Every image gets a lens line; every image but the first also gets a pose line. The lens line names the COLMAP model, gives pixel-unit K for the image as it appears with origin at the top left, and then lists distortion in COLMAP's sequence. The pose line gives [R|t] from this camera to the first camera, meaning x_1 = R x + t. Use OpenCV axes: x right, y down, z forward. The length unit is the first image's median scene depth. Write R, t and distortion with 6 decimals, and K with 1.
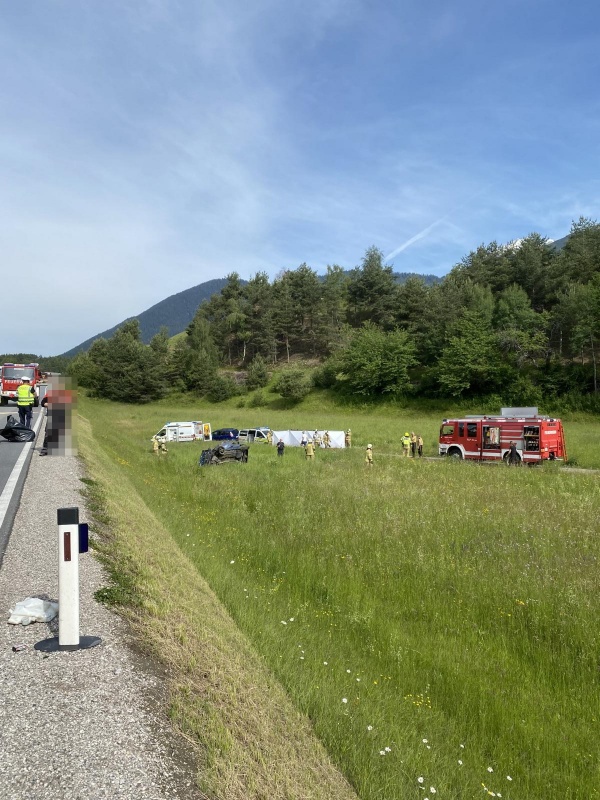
lens RADIAL K [[607.9, 0, 303.1], [0, 607.9, 396.5], [0, 0, 1]] dist [0.041623, -0.041850]
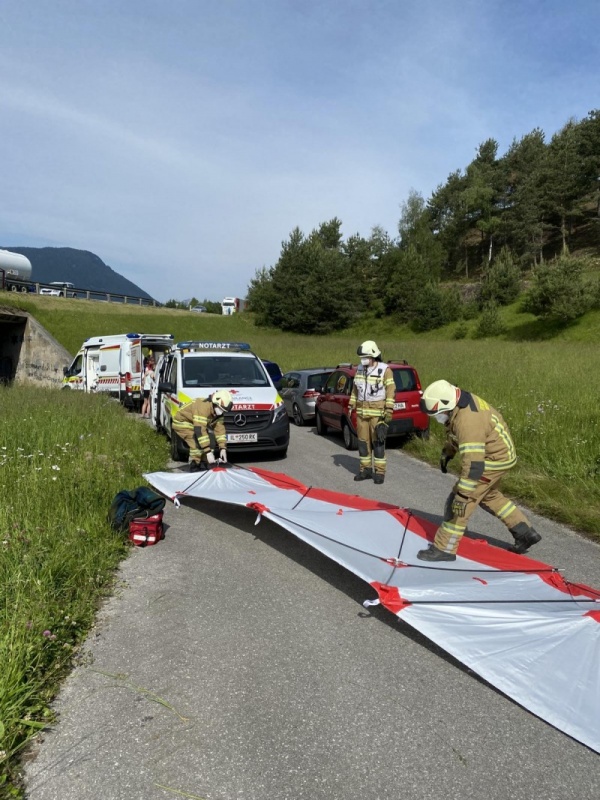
lens RADIAL K [[607.9, 0, 296.9], [0, 607.9, 397.4], [0, 0, 1]] dist [0.041623, -0.041850]
pose [[0.885345, 0.051033, -0.462125, 0.026075], [-0.013826, 0.996408, 0.083547, 0.024634], [0.464729, -0.067578, 0.882871, 0.393639]]
